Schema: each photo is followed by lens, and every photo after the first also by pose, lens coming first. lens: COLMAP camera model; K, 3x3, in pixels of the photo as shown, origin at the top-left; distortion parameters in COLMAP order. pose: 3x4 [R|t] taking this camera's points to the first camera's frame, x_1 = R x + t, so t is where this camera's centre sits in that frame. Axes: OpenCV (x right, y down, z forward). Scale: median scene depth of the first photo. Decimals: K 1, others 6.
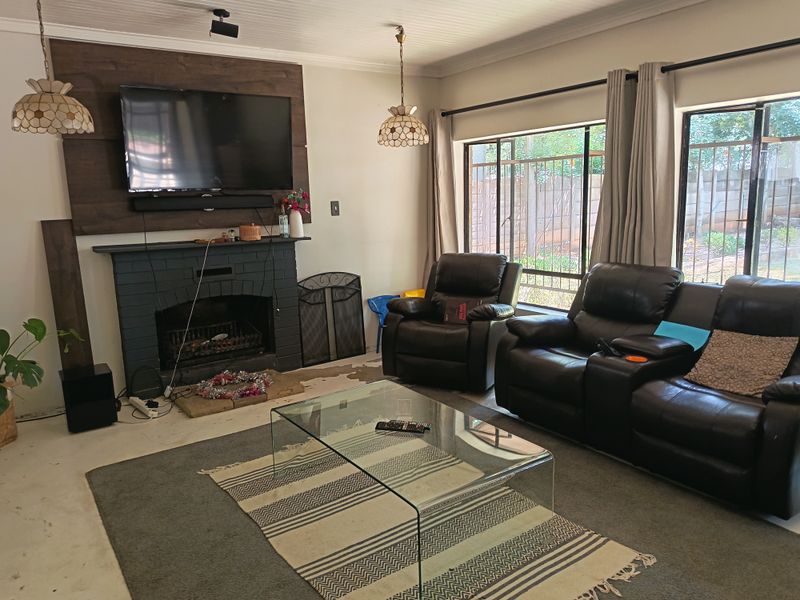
lens RADIAL K [[597.9, 0, 400.0], [0, 597.9, 300.0], [0, 0, 1]] dist [0.005895, -0.003211]
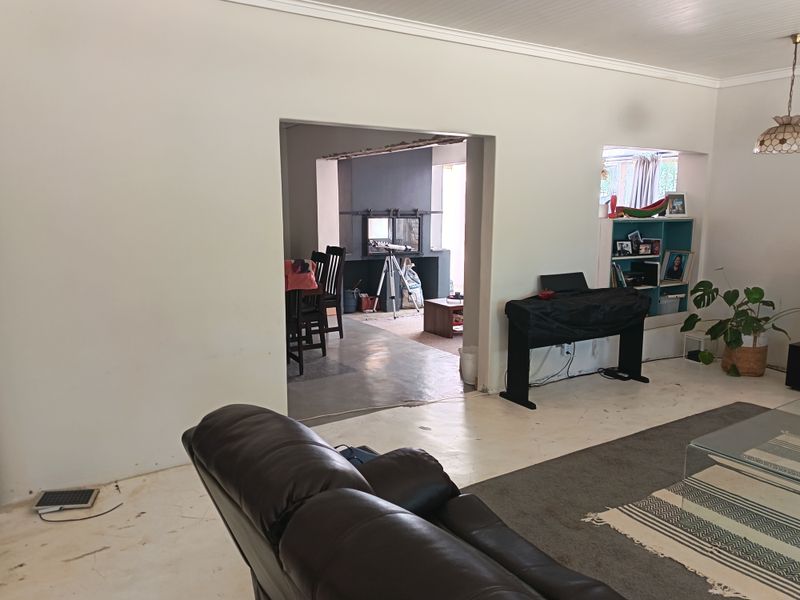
lens RADIAL K [[597.9, 0, 400.0], [0, 597.9, 300.0], [0, 0, 1]] dist [0.005895, -0.003211]
pose [[-0.079668, 0.161044, -0.983726, 0.927849], [-0.167967, 0.970584, 0.172496, -0.045957], [0.982568, 0.178976, -0.050275, 0.289261]]
